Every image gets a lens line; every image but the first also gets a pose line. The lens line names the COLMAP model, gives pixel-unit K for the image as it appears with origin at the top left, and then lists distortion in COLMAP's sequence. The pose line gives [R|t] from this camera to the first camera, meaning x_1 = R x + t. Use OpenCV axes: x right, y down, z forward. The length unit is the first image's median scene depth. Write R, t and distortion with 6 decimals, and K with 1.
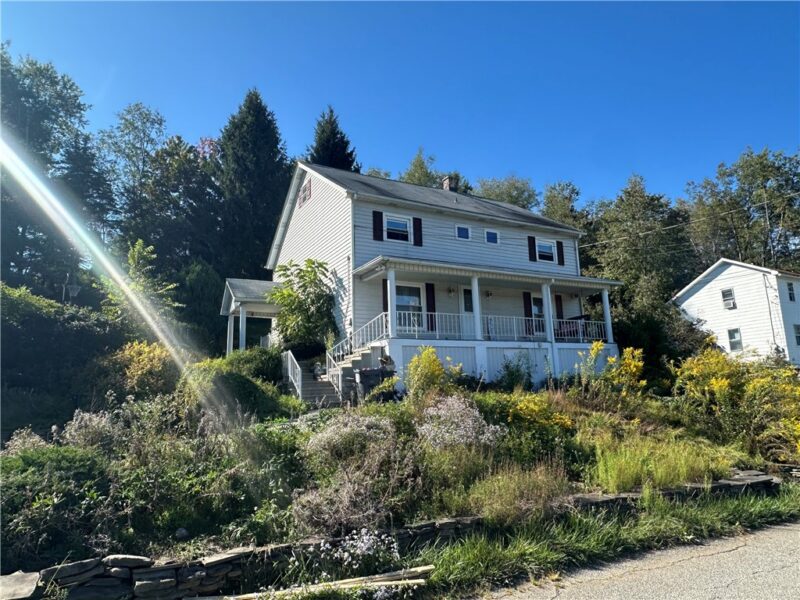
lens RADIAL K [[551.5, 0, 400.0], [0, 551.5, 300.0], [0, 0, 1]] dist [-0.000378, -0.000372]
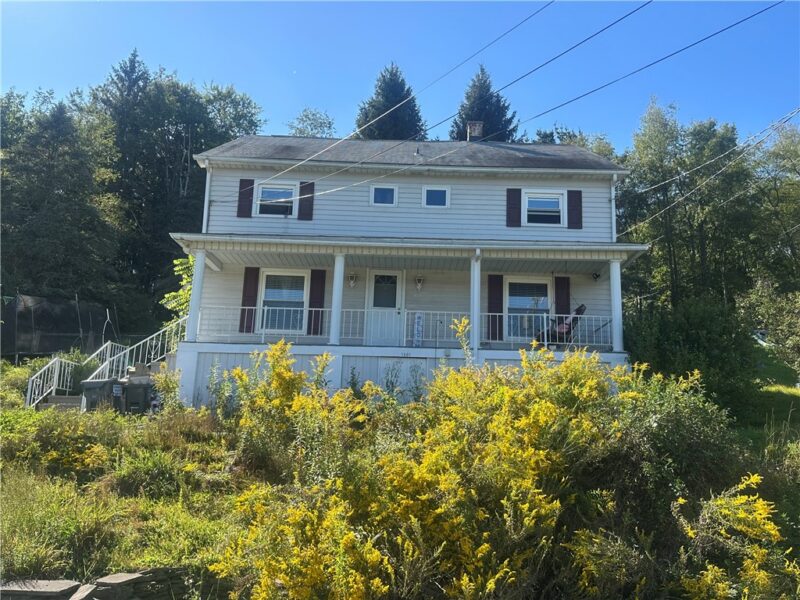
lens RADIAL K [[640.4, 0, 400.0], [0, 640.4, 300.0], [0, 0, 1]] dist [0.123726, -0.162865]
pose [[0.867108, -0.044158, -0.496159, 0.496734], [0.030971, 0.998915, -0.034776, 0.037976], [0.497157, 0.014788, 0.867535, 0.279888]]
